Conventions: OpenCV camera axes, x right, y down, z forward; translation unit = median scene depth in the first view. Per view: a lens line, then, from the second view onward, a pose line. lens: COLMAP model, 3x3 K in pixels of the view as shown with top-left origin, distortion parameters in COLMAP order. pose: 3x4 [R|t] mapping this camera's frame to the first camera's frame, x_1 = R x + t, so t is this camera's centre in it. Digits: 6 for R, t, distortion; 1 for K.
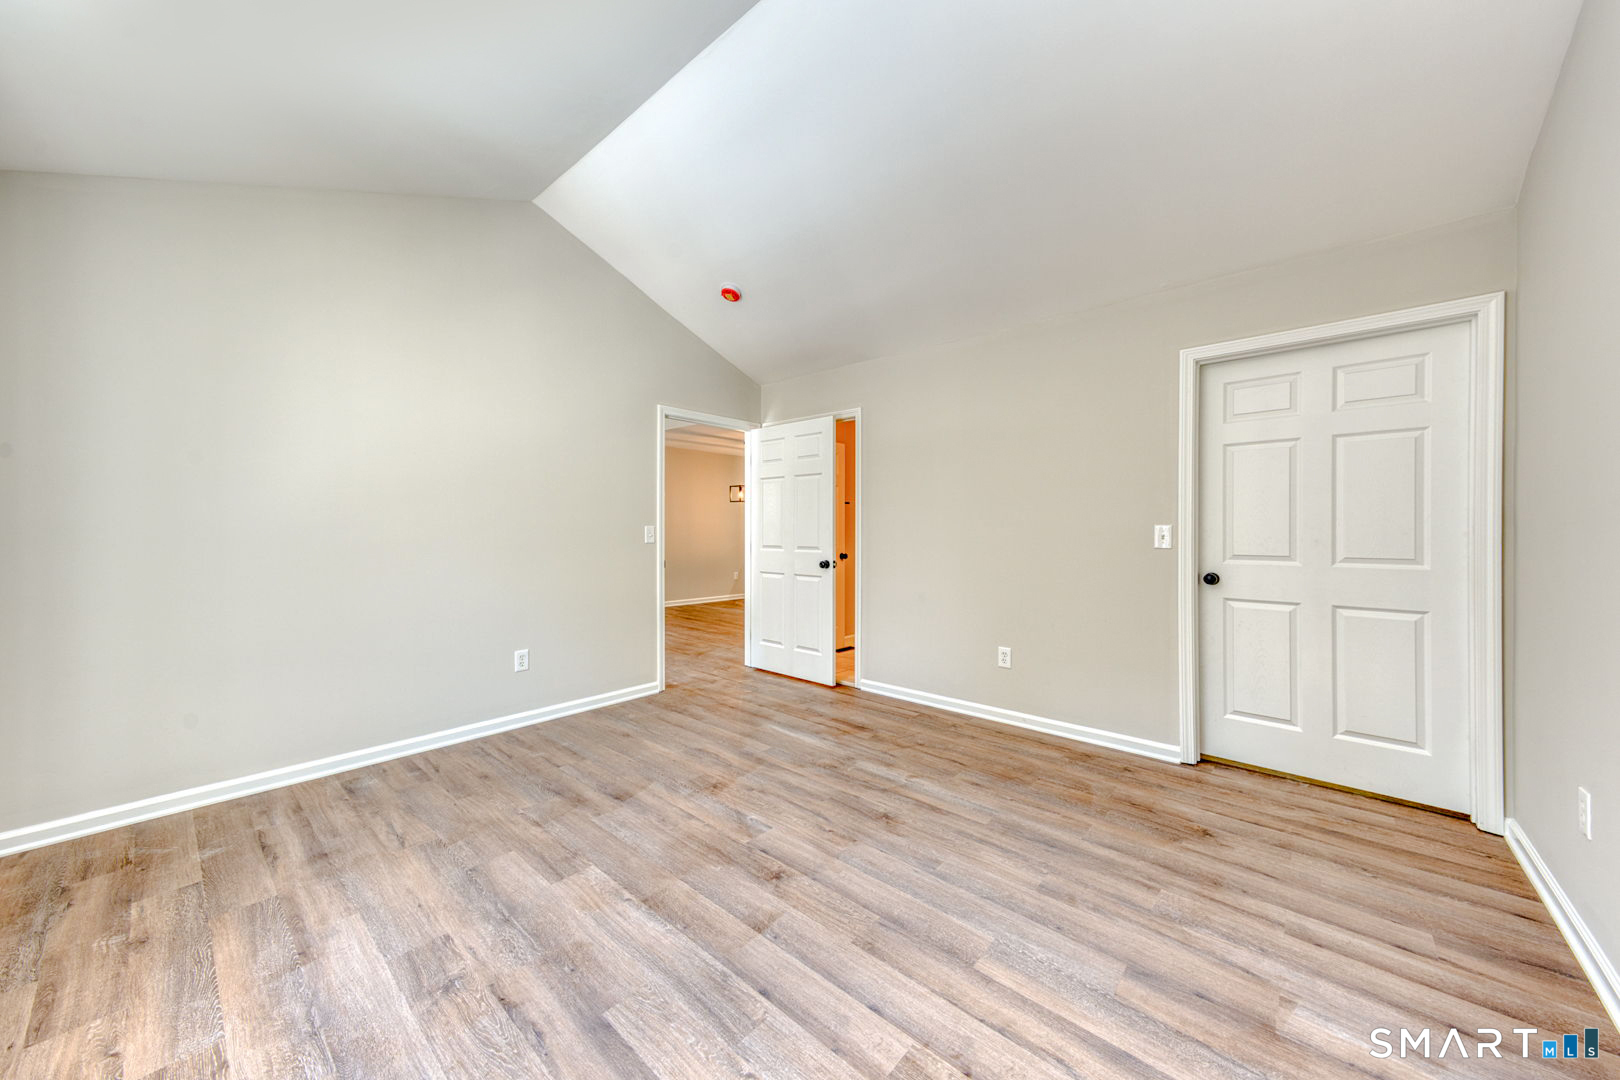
lens RADIAL K [[574.3, 0, 797.4], [0, 574.3, 533.1], [0, 0, 1]] dist [0.022676, -0.000218]
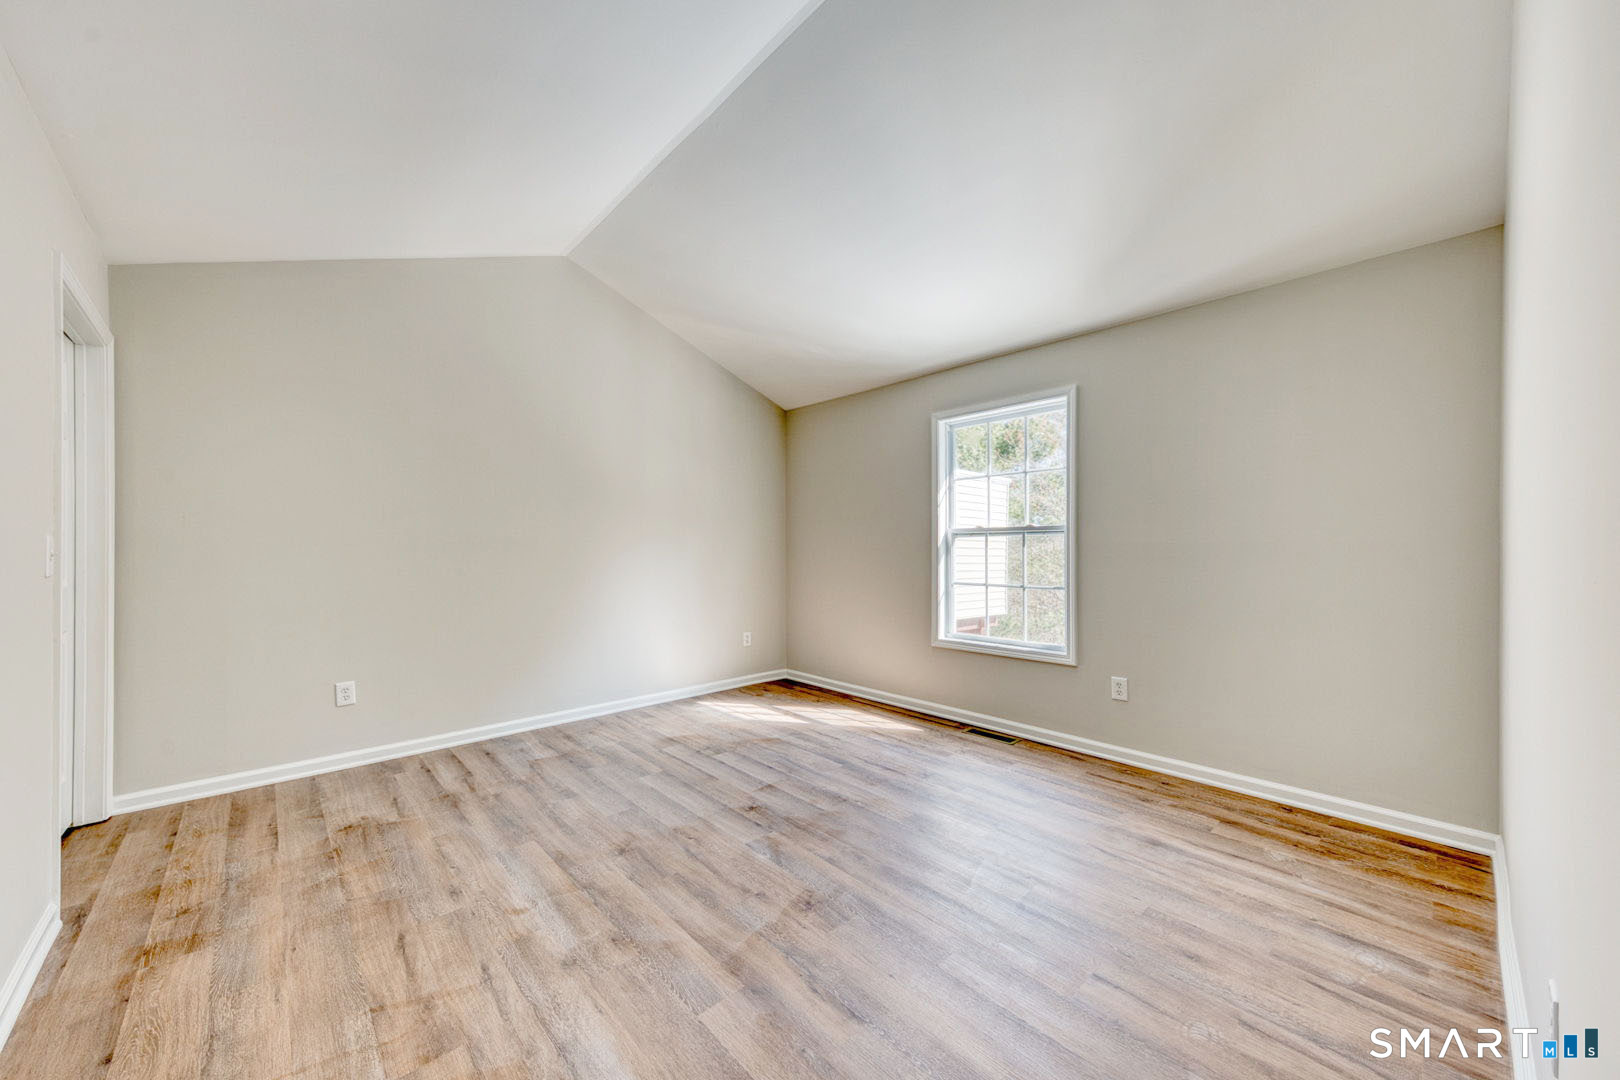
lens RADIAL K [[574.3, 0, 797.4], [0, 574.3, 533.1], [0, 0, 1]] dist [0.022676, -0.000218]
pose [[-0.995302, 0.001196, 0.096811, -0.217820], [-0.001074, 0.999726, -0.023386, -0.005488], [-0.096812, -0.023380, -0.995028, 1.891734]]
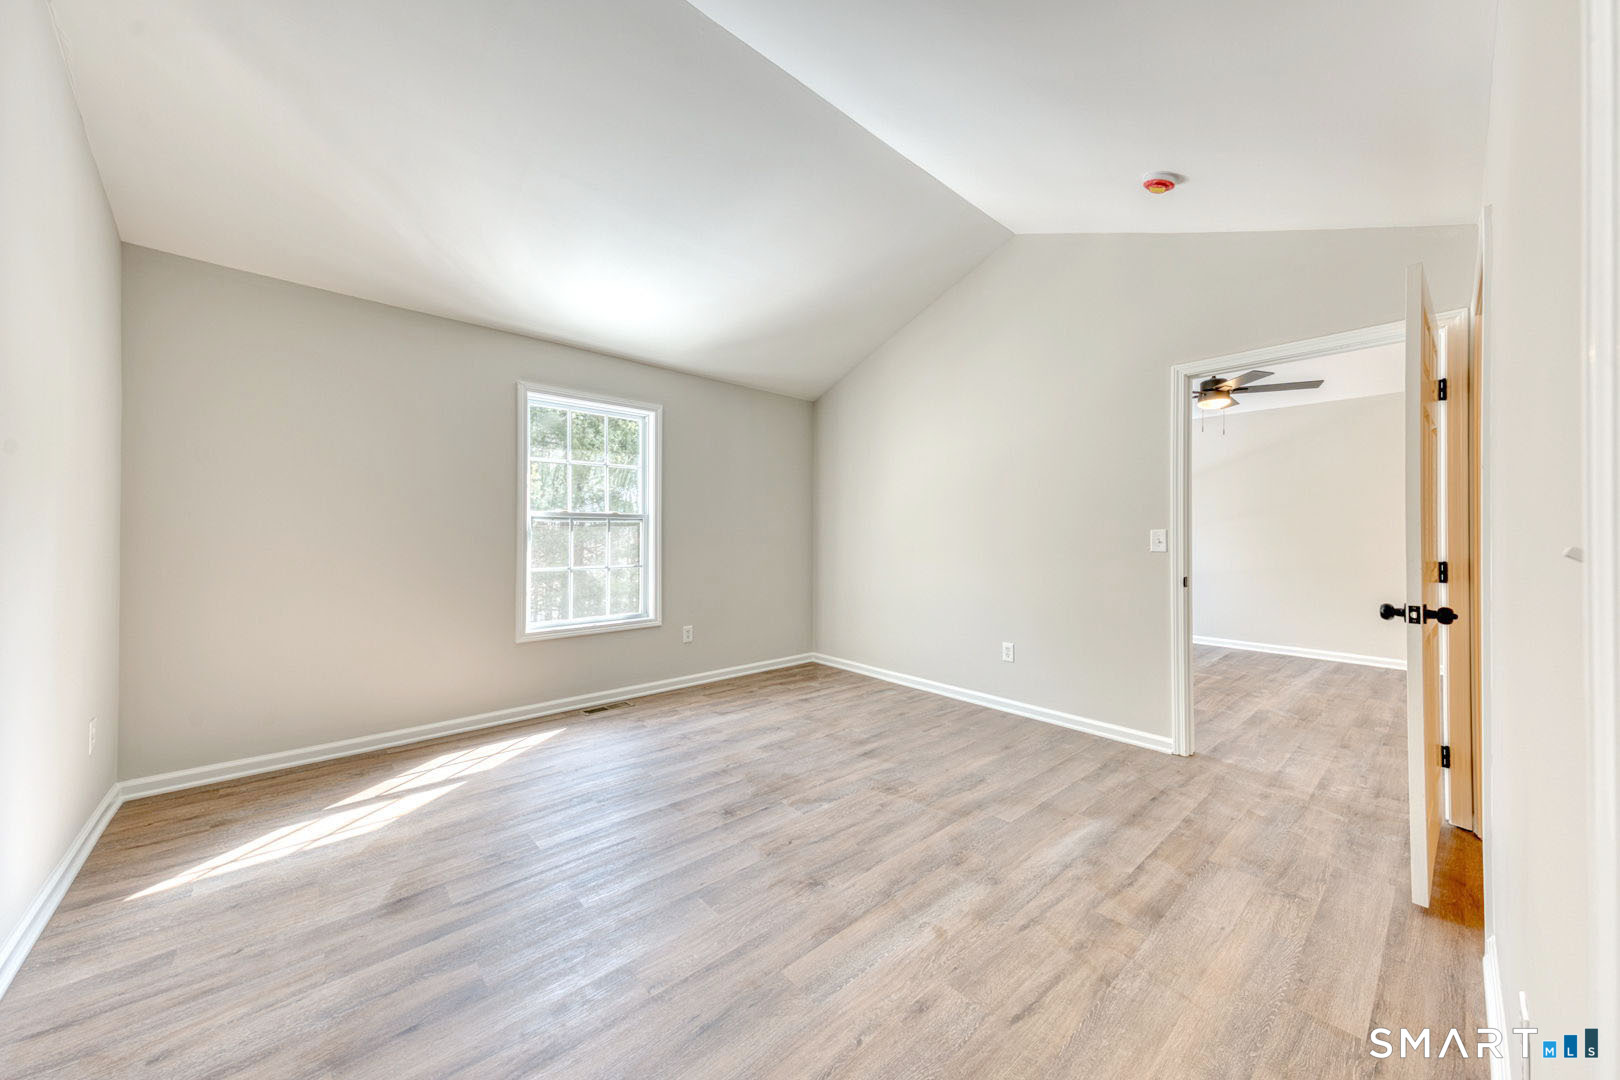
lens RADIAL K [[574.3, 0, 797.4], [0, 574.3, 533.1], [0, 0, 1]] dist [0.022676, -0.000218]
pose [[-0.125436, -0.004478, -0.992092, 0.948124], [-0.006721, 0.999971, -0.003664, 0.003040], [0.992079, 0.006208, -0.125462, 1.056264]]
